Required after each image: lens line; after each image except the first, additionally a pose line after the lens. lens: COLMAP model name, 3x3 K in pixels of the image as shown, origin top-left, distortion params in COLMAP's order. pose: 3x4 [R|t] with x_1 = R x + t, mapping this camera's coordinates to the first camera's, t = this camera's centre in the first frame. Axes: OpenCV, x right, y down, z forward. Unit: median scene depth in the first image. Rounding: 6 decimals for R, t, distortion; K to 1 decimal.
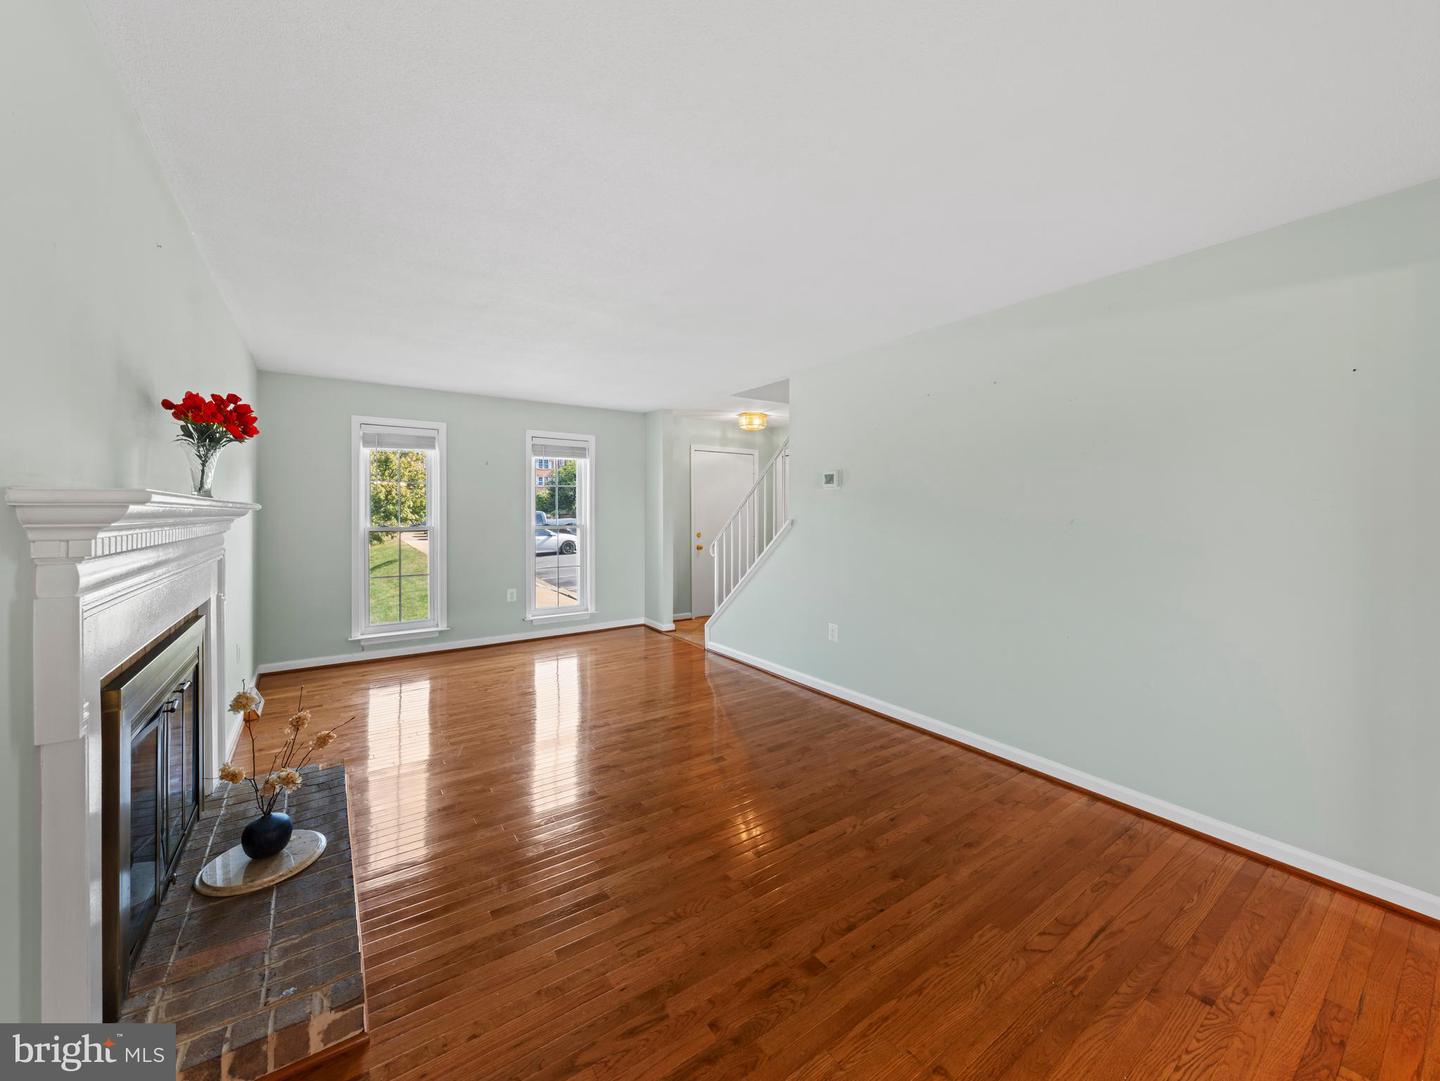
lens RADIAL K [[563.5, 0, 715.9], [0, 563.5, 513.0], [0, 0, 1]] dist [-0.000930, -0.000085]
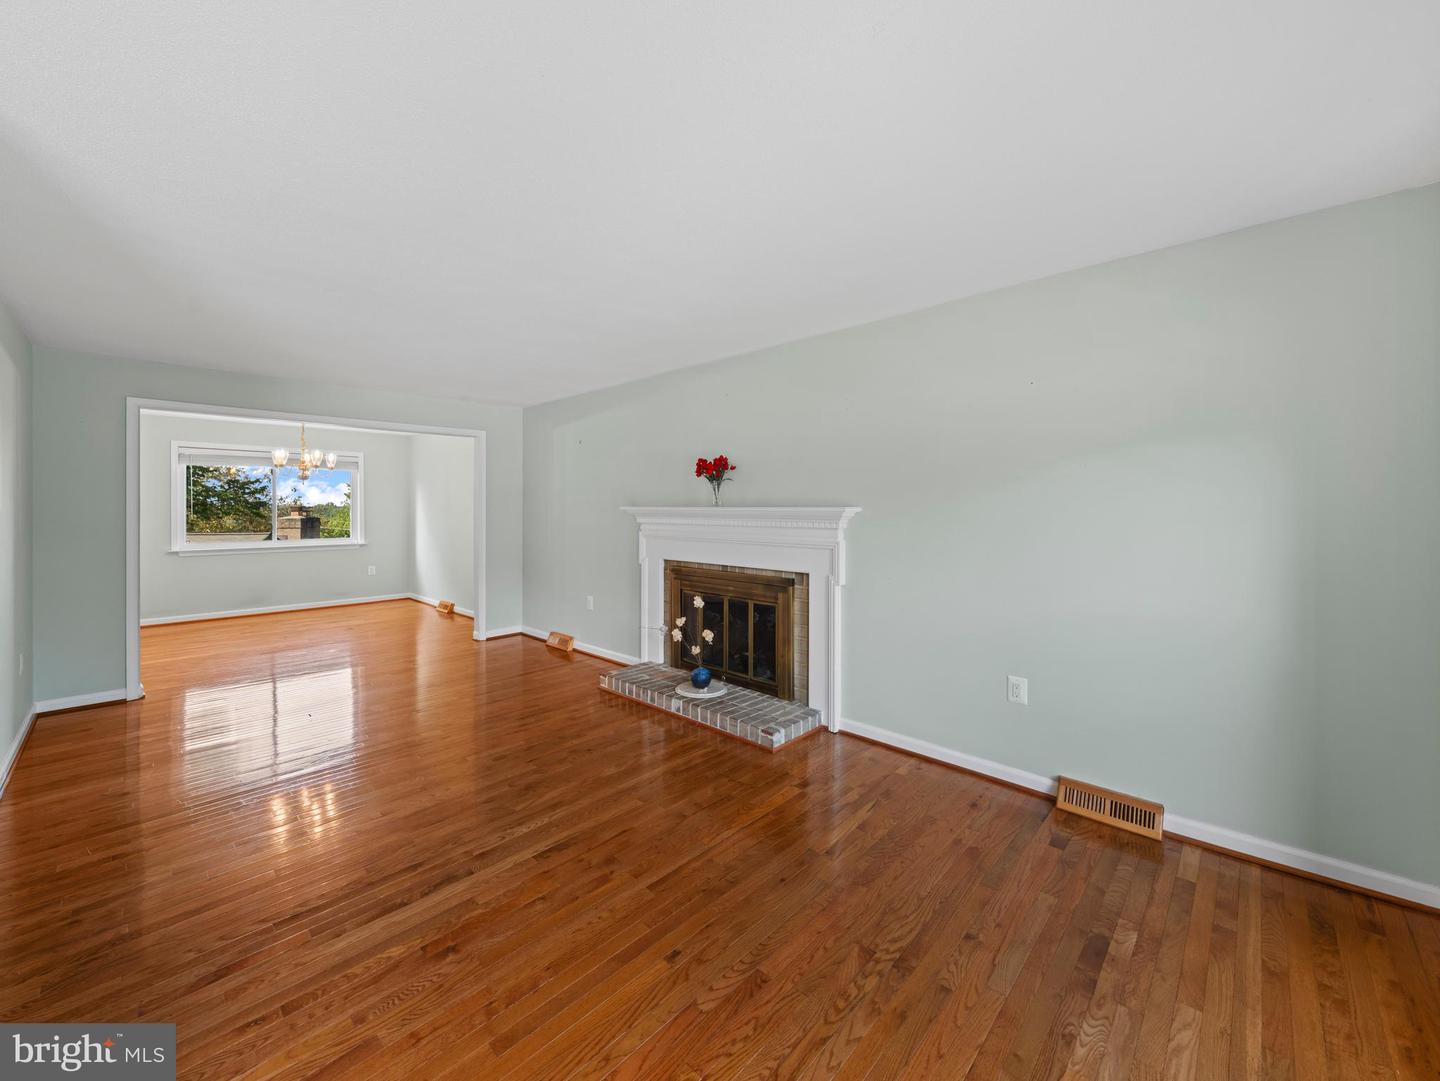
lens RADIAL K [[567.7, 0, 733.7], [0, 567.7, 515.7], [0, 0, 1]] dist [0.001873, 0.000151]
pose [[-0.976975, 0.004704, -0.213304, -0.280830], [0.001175, 0.999860, 0.016668, -0.013116], [0.213353, 0.016034, -0.976844, 1.714922]]
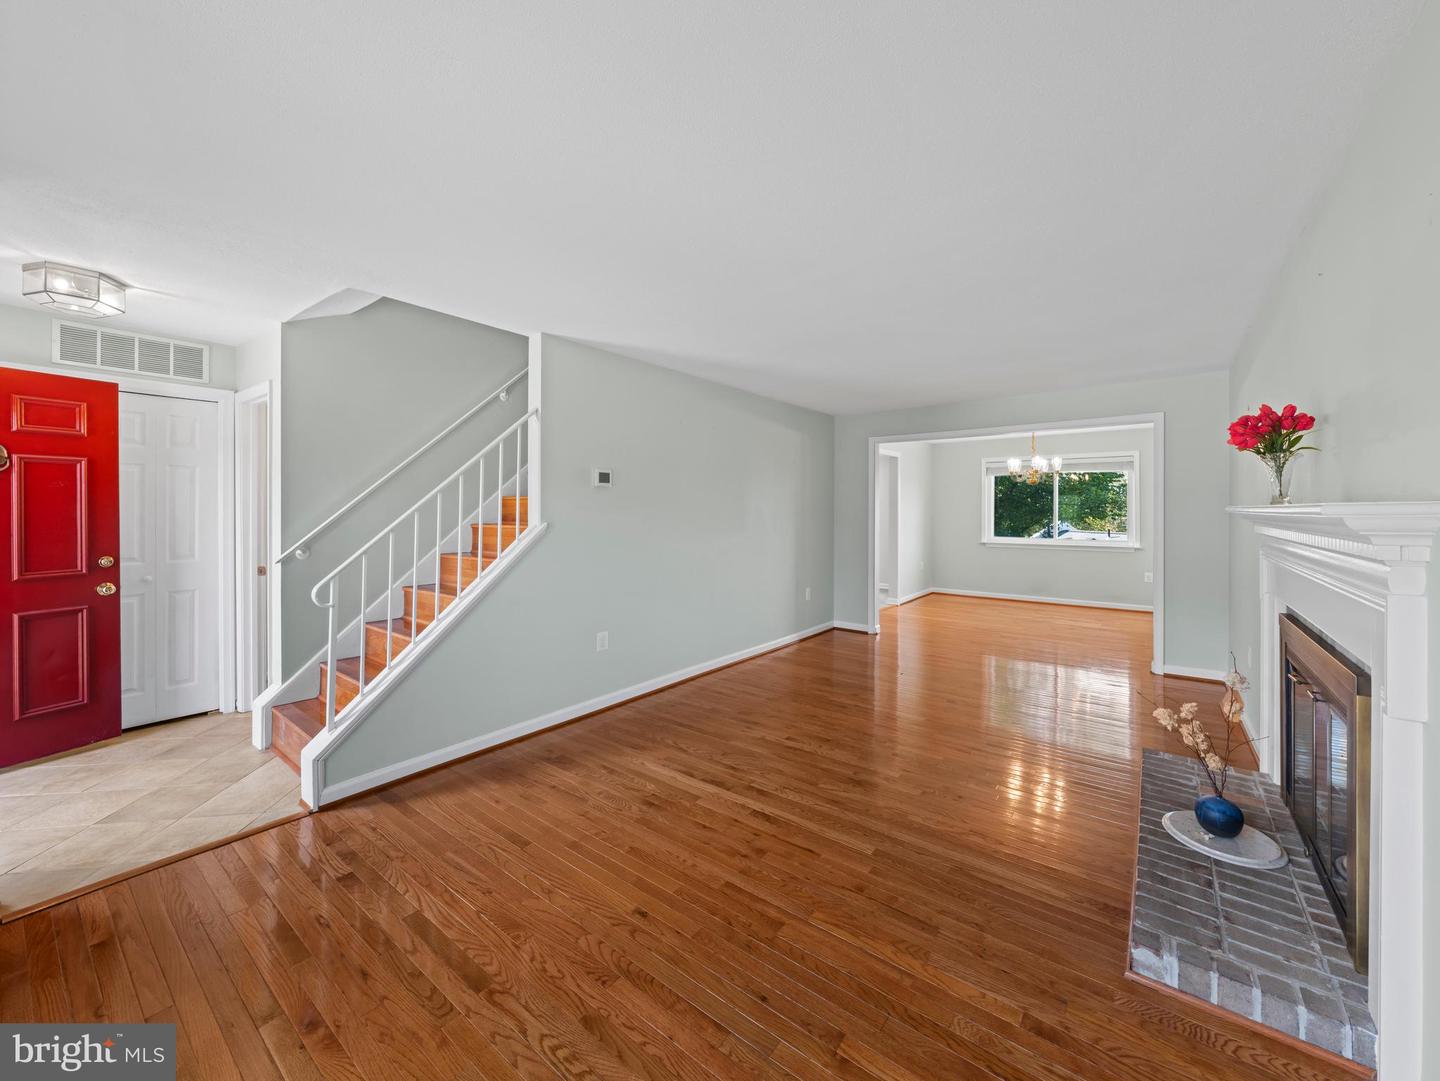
lens RADIAL K [[563.5, 0, 715.9], [0, 563.5, 513.0], [0, 0, 1]] dist [-0.000930, -0.000085]
pose [[-0.297748, -0.003216, 0.954639, -0.886578], [0.002231, 0.999989, 0.004065, -0.006457], [-0.954642, 0.003340, -0.297738, 1.304503]]
